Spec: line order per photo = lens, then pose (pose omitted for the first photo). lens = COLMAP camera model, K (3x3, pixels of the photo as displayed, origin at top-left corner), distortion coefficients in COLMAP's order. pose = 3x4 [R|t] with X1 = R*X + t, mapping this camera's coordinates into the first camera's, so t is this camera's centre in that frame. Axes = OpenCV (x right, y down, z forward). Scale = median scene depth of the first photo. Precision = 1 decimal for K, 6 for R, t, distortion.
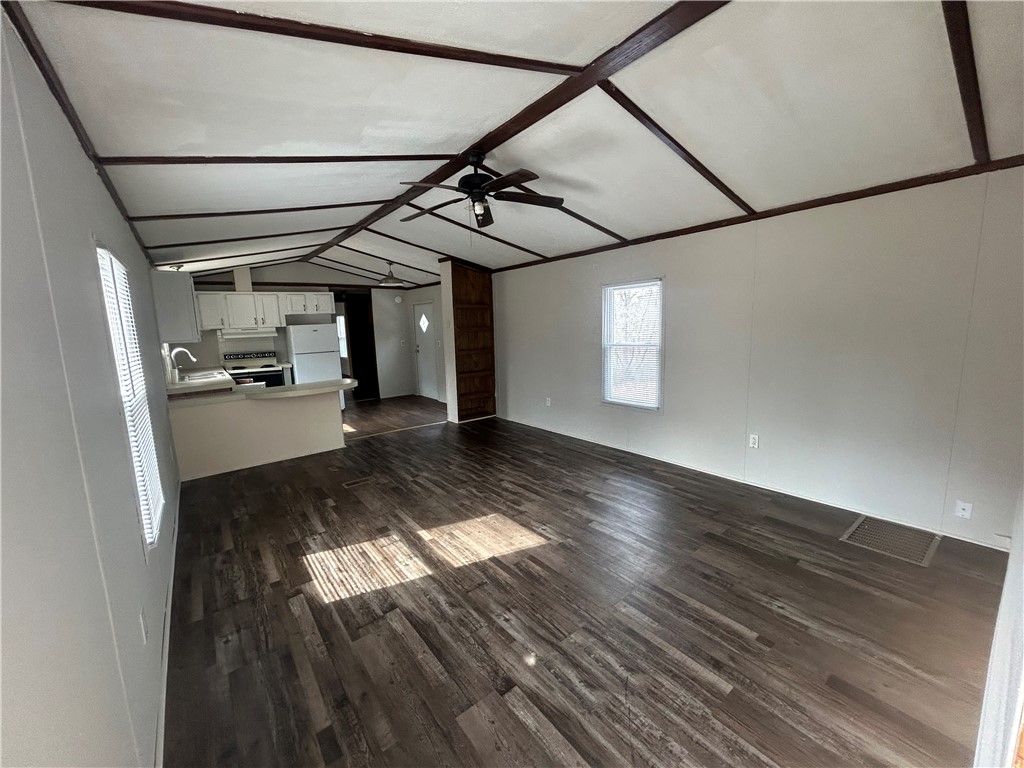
lens RADIAL K [[411.9, 0, 517.1], [0, 411.9, 385.1], [0, 0, 1]] dist [0.000114, 0.001351]
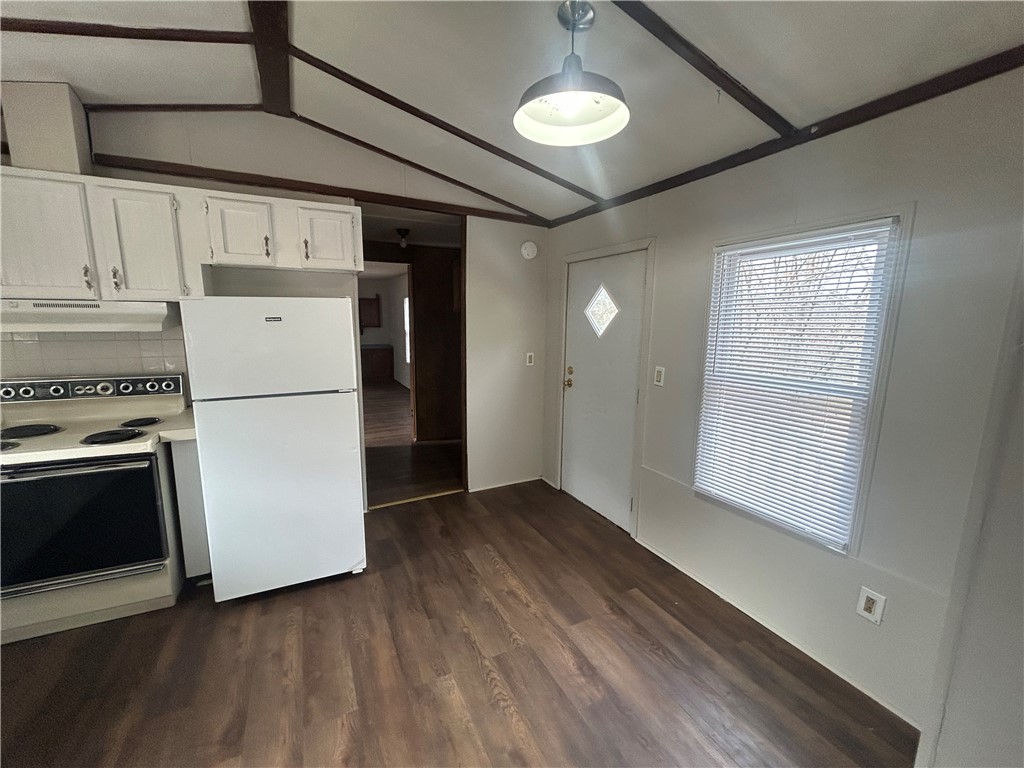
lens RADIAL K [[411.9, 0, 508.3], [0, 411.9, 385.9], [0, 0, 1]] dist [0.000114, 0.001351]
pose [[0.976494, 0.075102, -0.202037, -0.250037], [-0.073174, 0.997174, 0.017007, -0.094613], [0.202743, -0.001823, 0.979230, 0.697456]]
